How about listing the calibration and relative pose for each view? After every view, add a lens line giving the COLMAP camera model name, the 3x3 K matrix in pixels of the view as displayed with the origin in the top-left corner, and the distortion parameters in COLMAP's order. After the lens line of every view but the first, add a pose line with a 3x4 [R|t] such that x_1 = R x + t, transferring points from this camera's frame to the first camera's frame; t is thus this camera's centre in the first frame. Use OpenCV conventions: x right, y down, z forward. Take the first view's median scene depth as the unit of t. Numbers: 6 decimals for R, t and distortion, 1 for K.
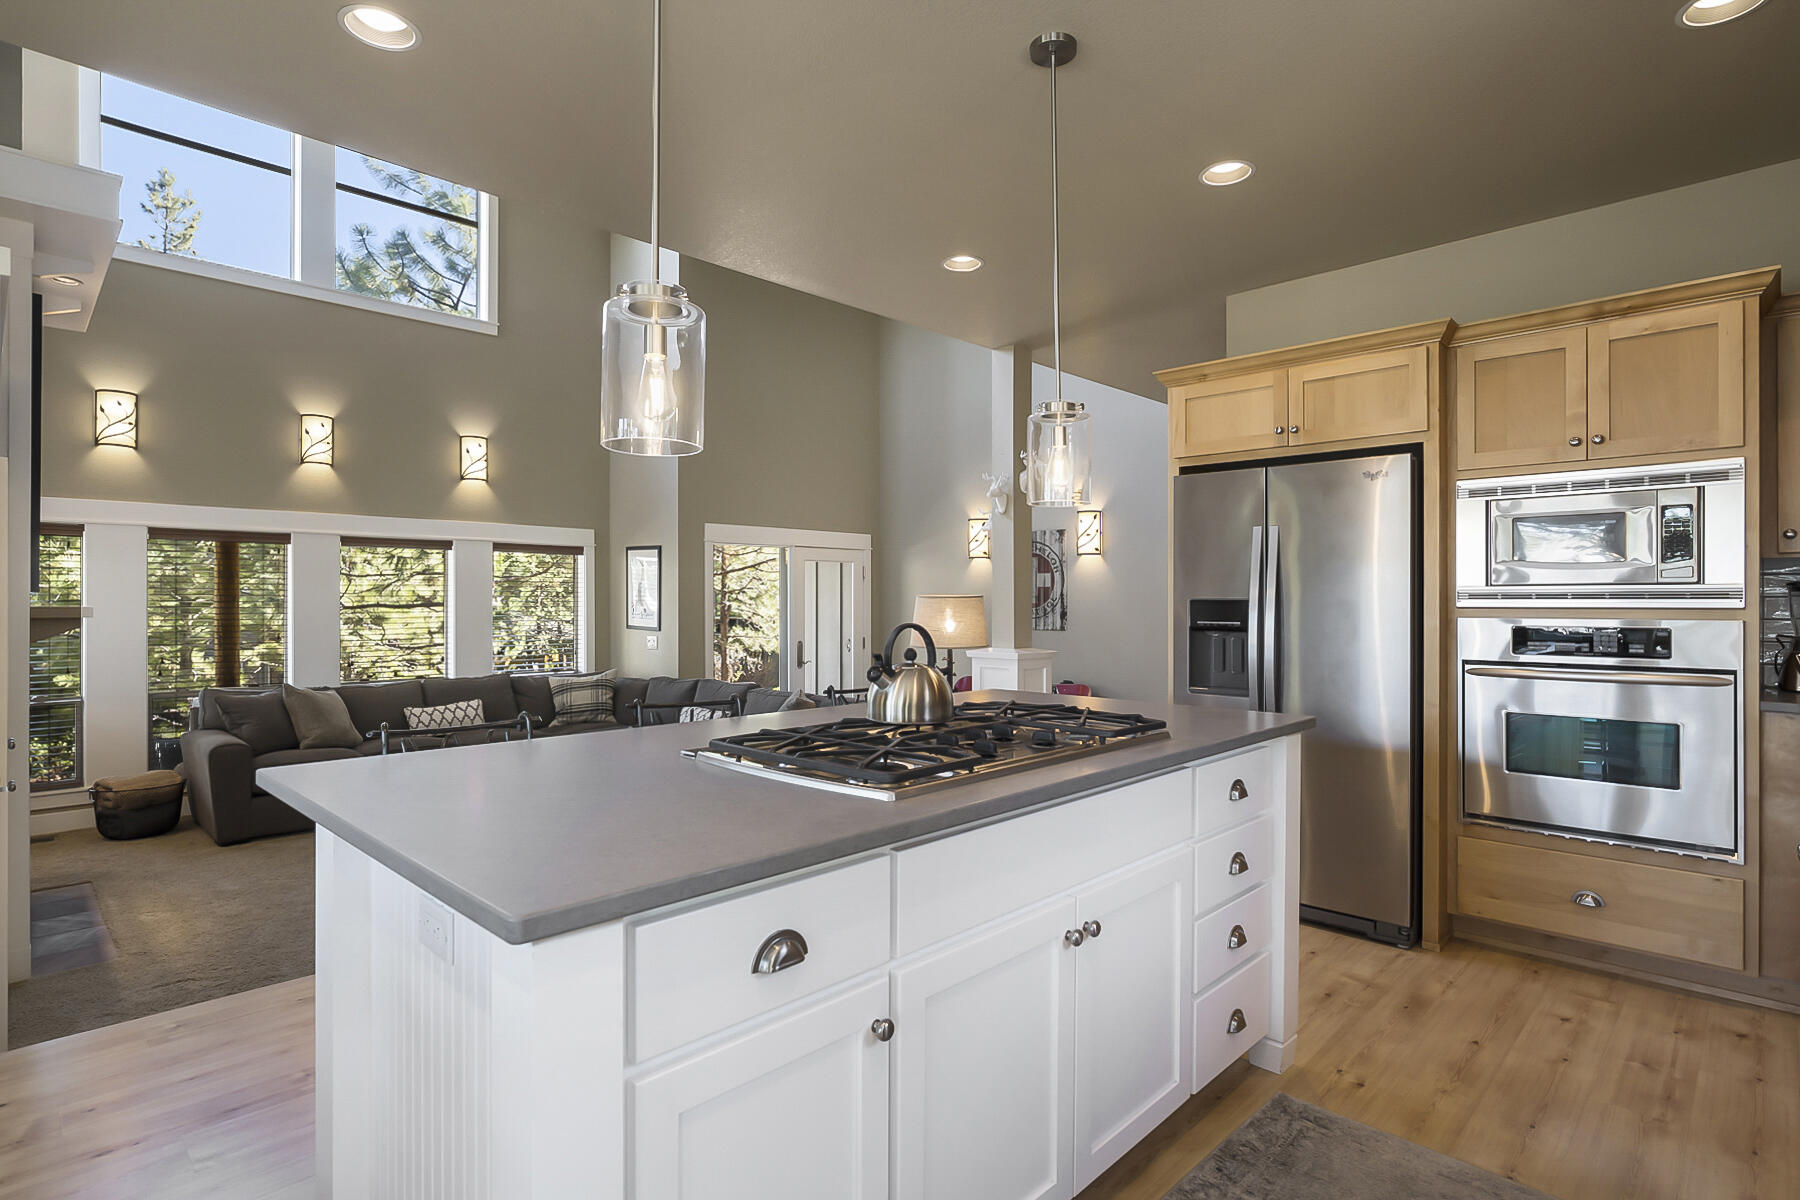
lens RADIAL K [[913.4, 0, 900.0], [0, 913.4, 600.0], [0, 0, 1]] dist [-0.025013, 0.014134]
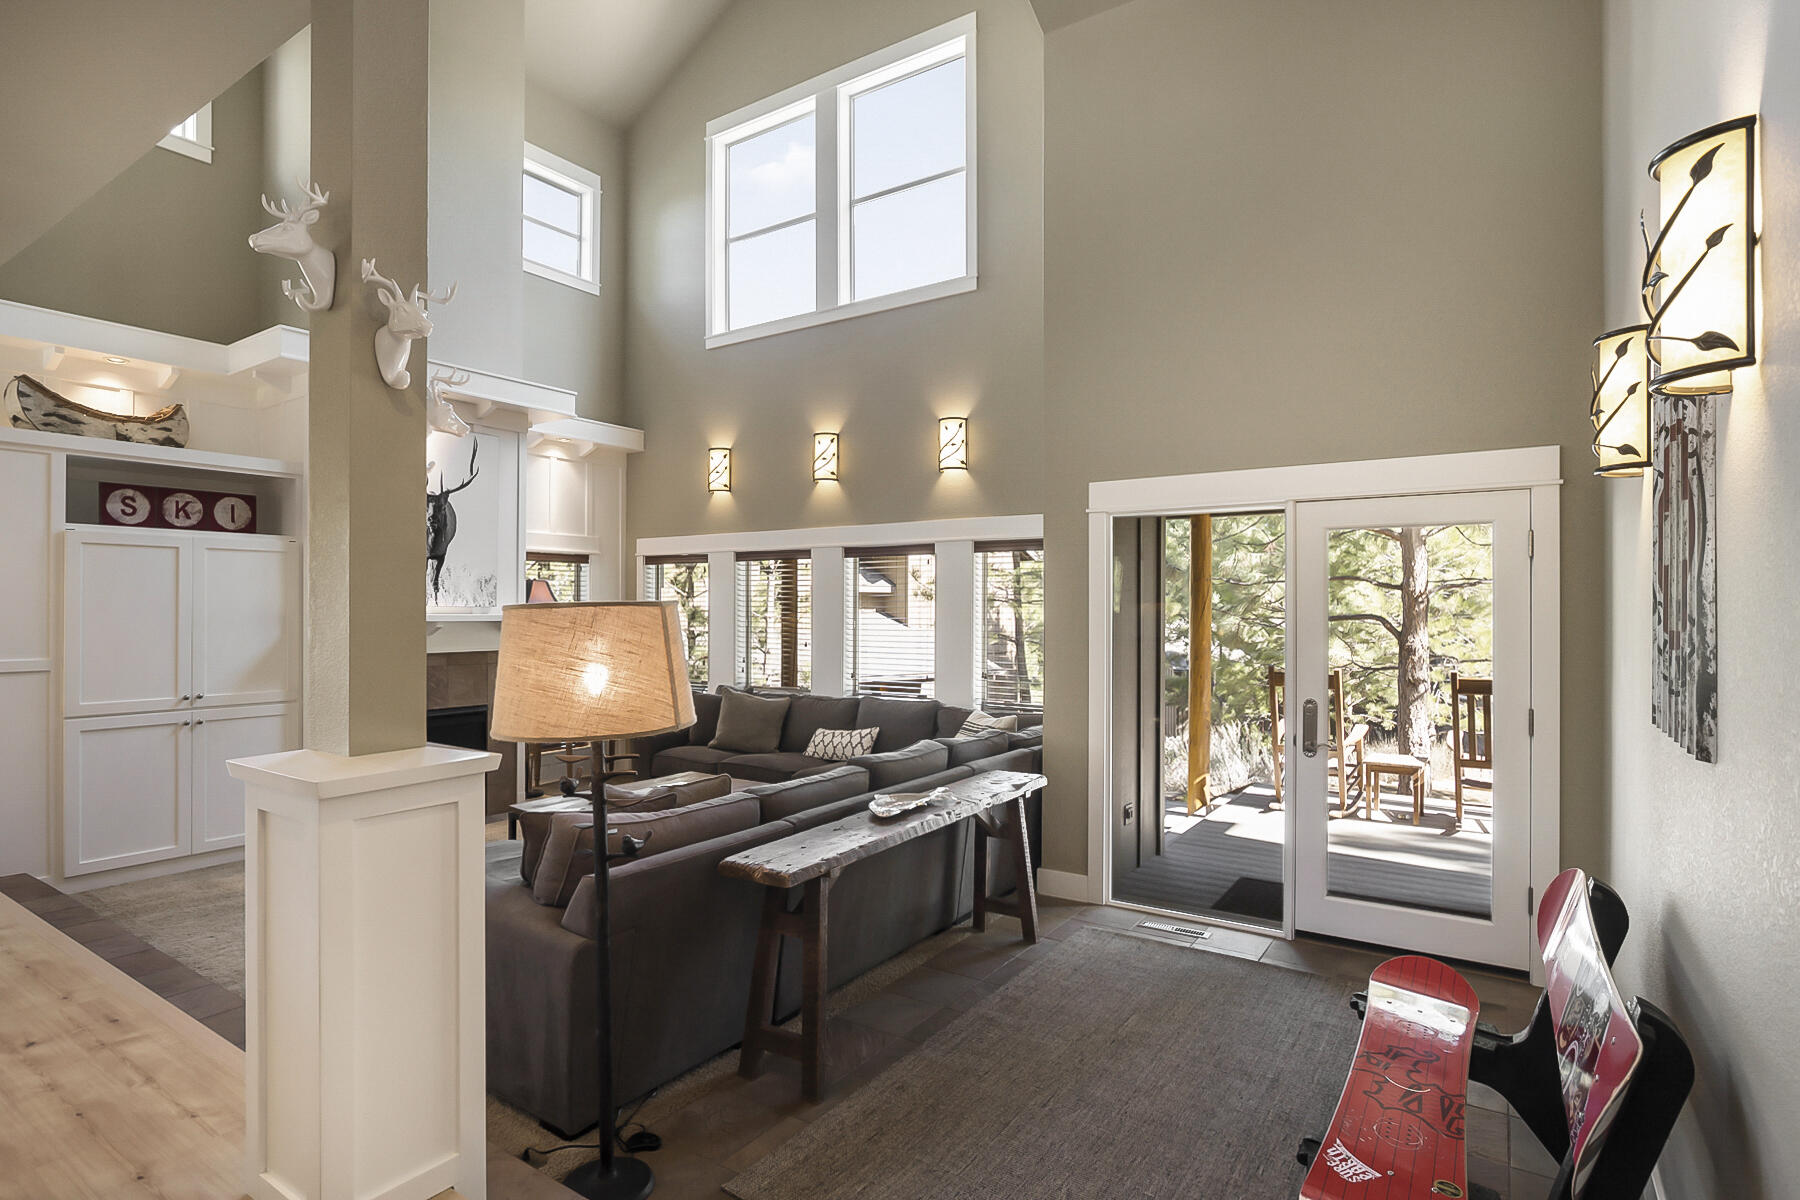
lens RADIAL K [[913.4, 0, 900.0], [0, 913.4, 600.0], [0, 0, 1]] dist [-0.025013, 0.014134]
pose [[0.184359, -0.008786, -0.982820, 0.799852], [-0.000354, 0.999959, -0.009006, -0.005516], [0.982859, 0.002008, 0.184349, 1.763022]]
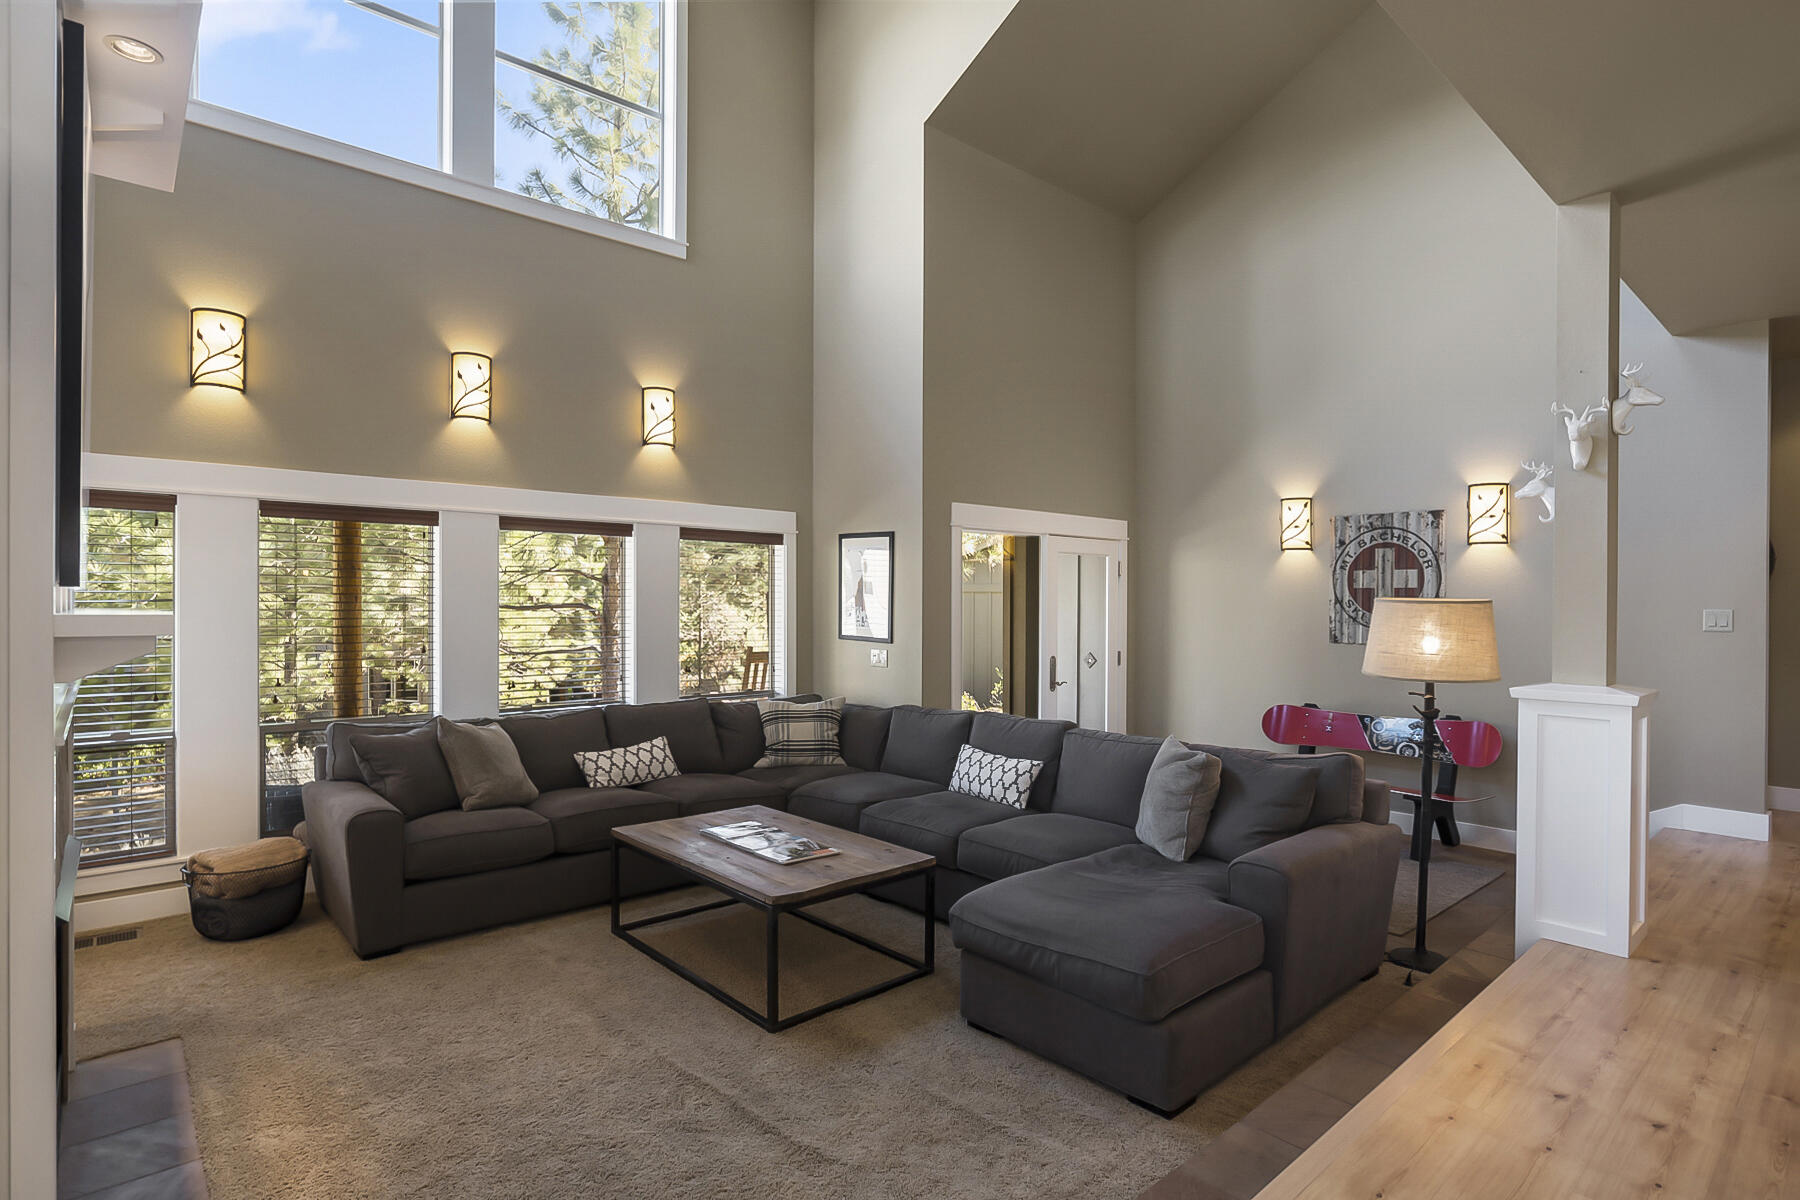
lens RADIAL K [[909.3, 0, 900.3], [0, 909.3, 609.3], [0, 0, 1]] dist [-0.027868, 0.014848]
pose [[0.997744, 0.005797, -0.066878, -0.472148], [-0.005249, 0.999951, 0.008358, -0.002027], [0.066923, -0.007988, 0.997726, 0.547893]]
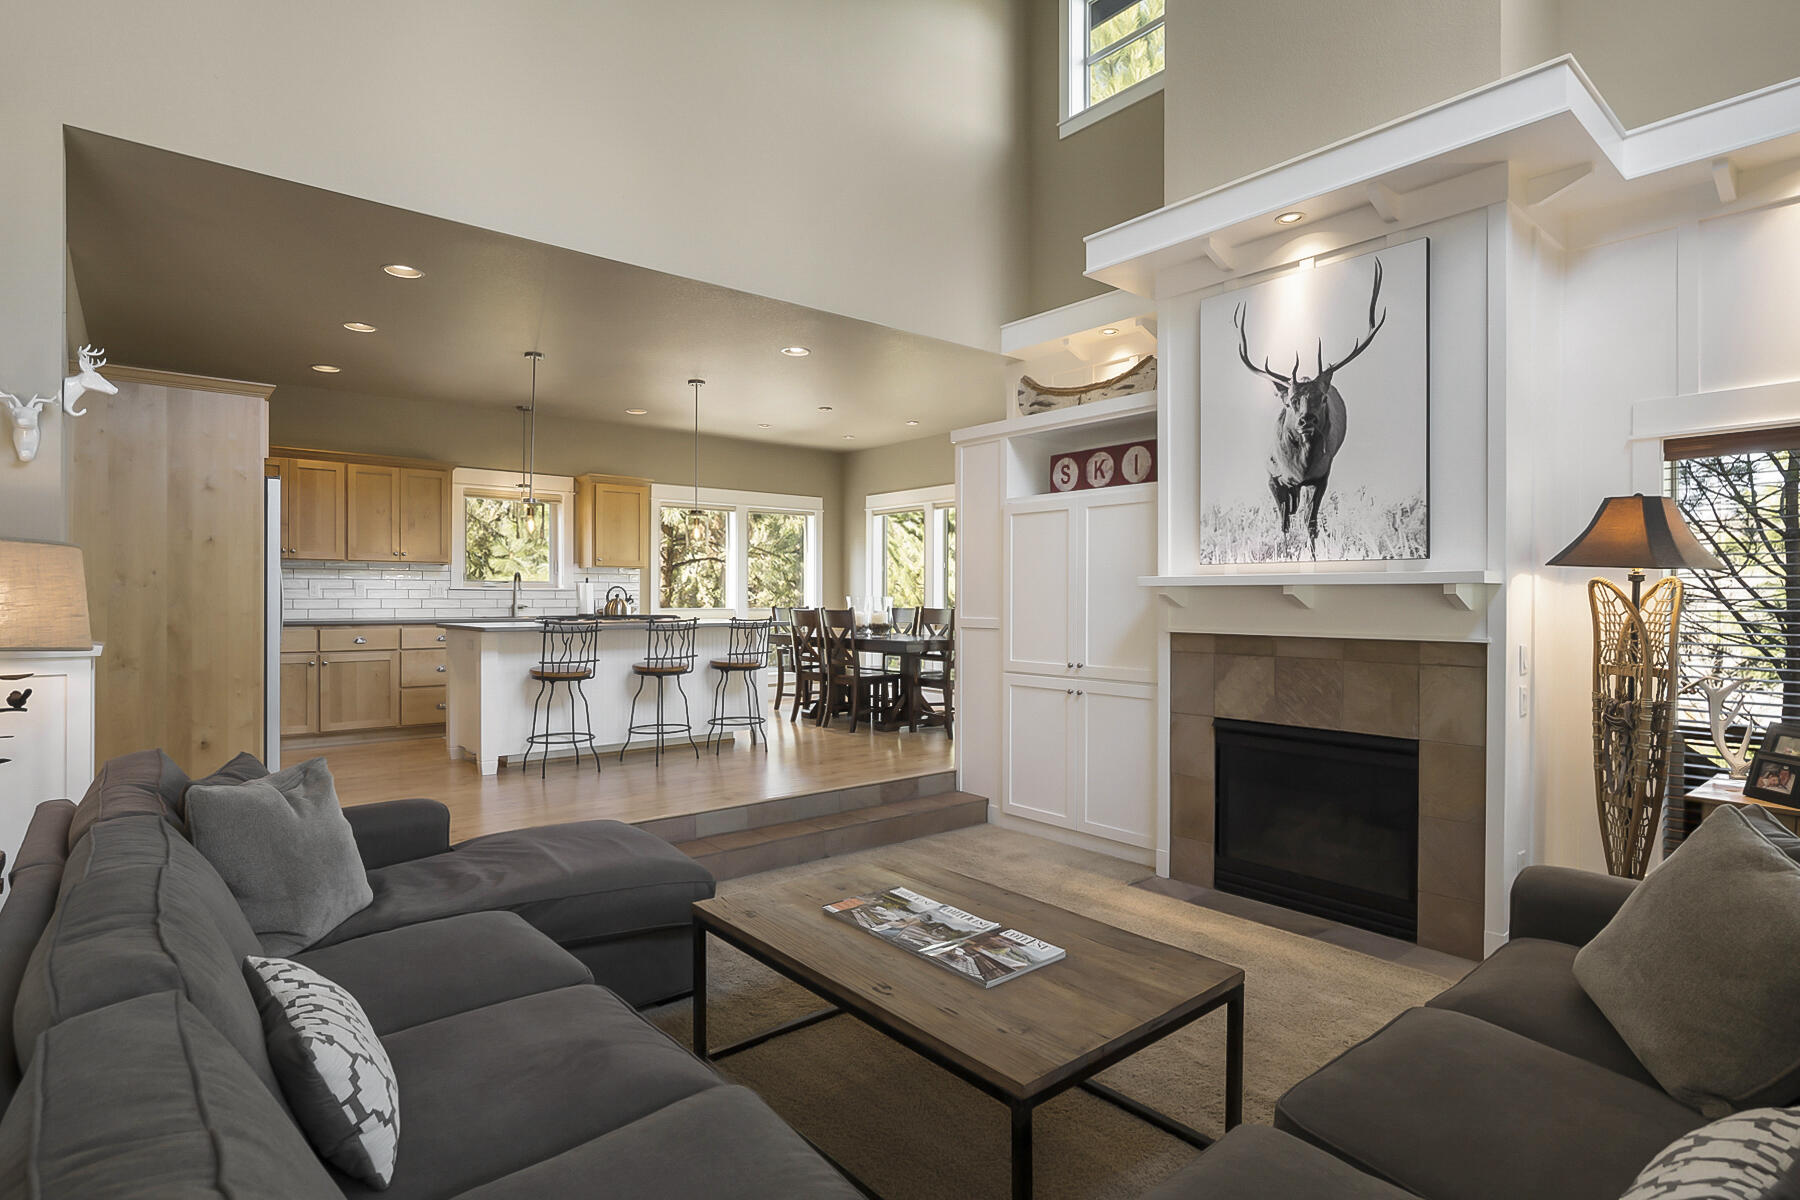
lens RADIAL K [[913.4, 0, 900.0], [0, 913.4, 600.0], [0, 0, 1]] dist [-0.025013, 0.014134]
pose [[-0.994992, -0.002450, 0.099921, -0.748431], [-0.002414, 0.999997, 0.000485, 0.039141], [-0.099922, 0.000241, -0.994995, 2.345175]]
